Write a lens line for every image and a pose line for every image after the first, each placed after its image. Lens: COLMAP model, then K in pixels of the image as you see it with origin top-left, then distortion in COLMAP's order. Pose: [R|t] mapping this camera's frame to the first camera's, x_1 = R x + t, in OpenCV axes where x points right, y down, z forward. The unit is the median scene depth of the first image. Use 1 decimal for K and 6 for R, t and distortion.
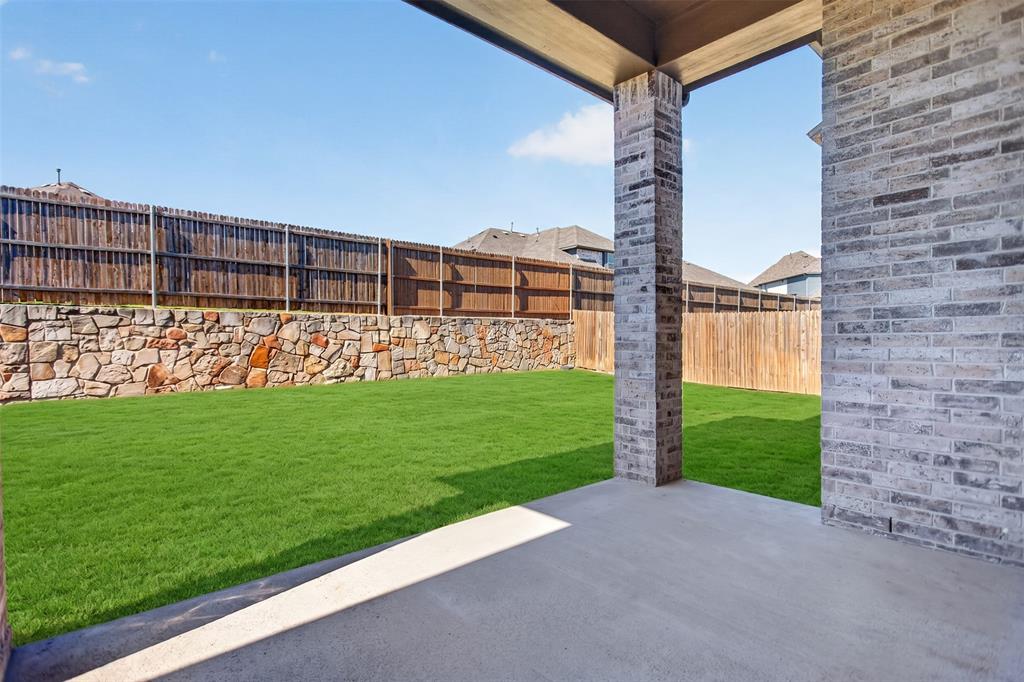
lens RADIAL K [[492.9, 0, 507.9], [0, 492.9, 342.4], [0, 0, 1]] dist [-0.000219, 0.000646]
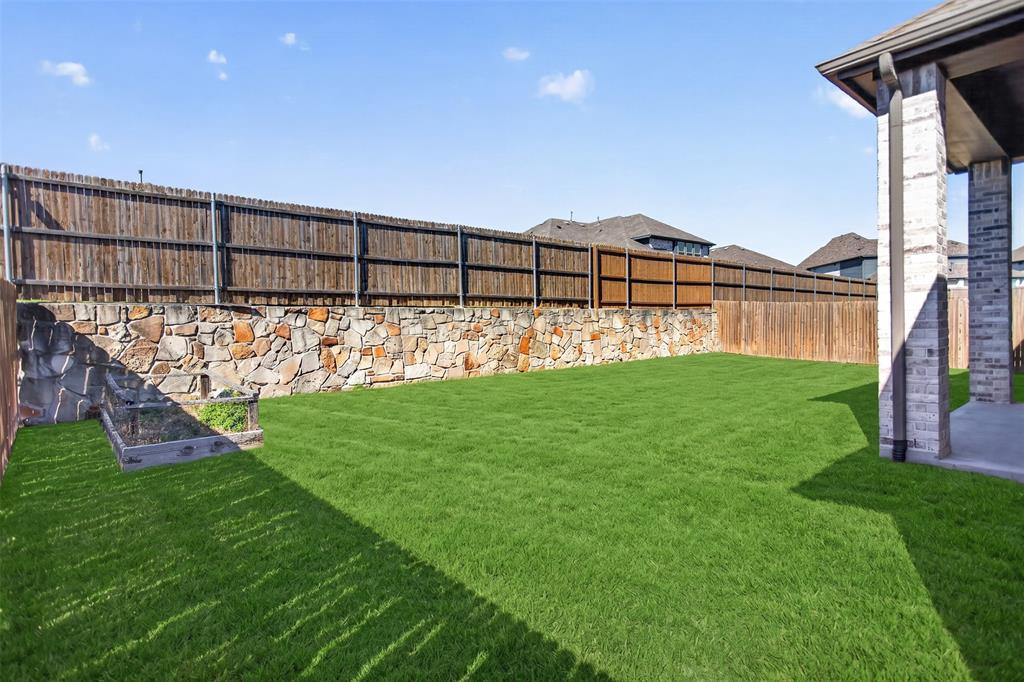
lens RADIAL K [[526.8, 0, 515.4], [0, 526.8, 342.7], [0, 0, 1]] dist [0.001333, 0.000308]
pose [[0.999765, -0.021588, 0.001765, -0.586064], [0.021557, 0.999640, 0.015998, 0.001293], [-0.002110, -0.015956, 0.999870, -0.336035]]
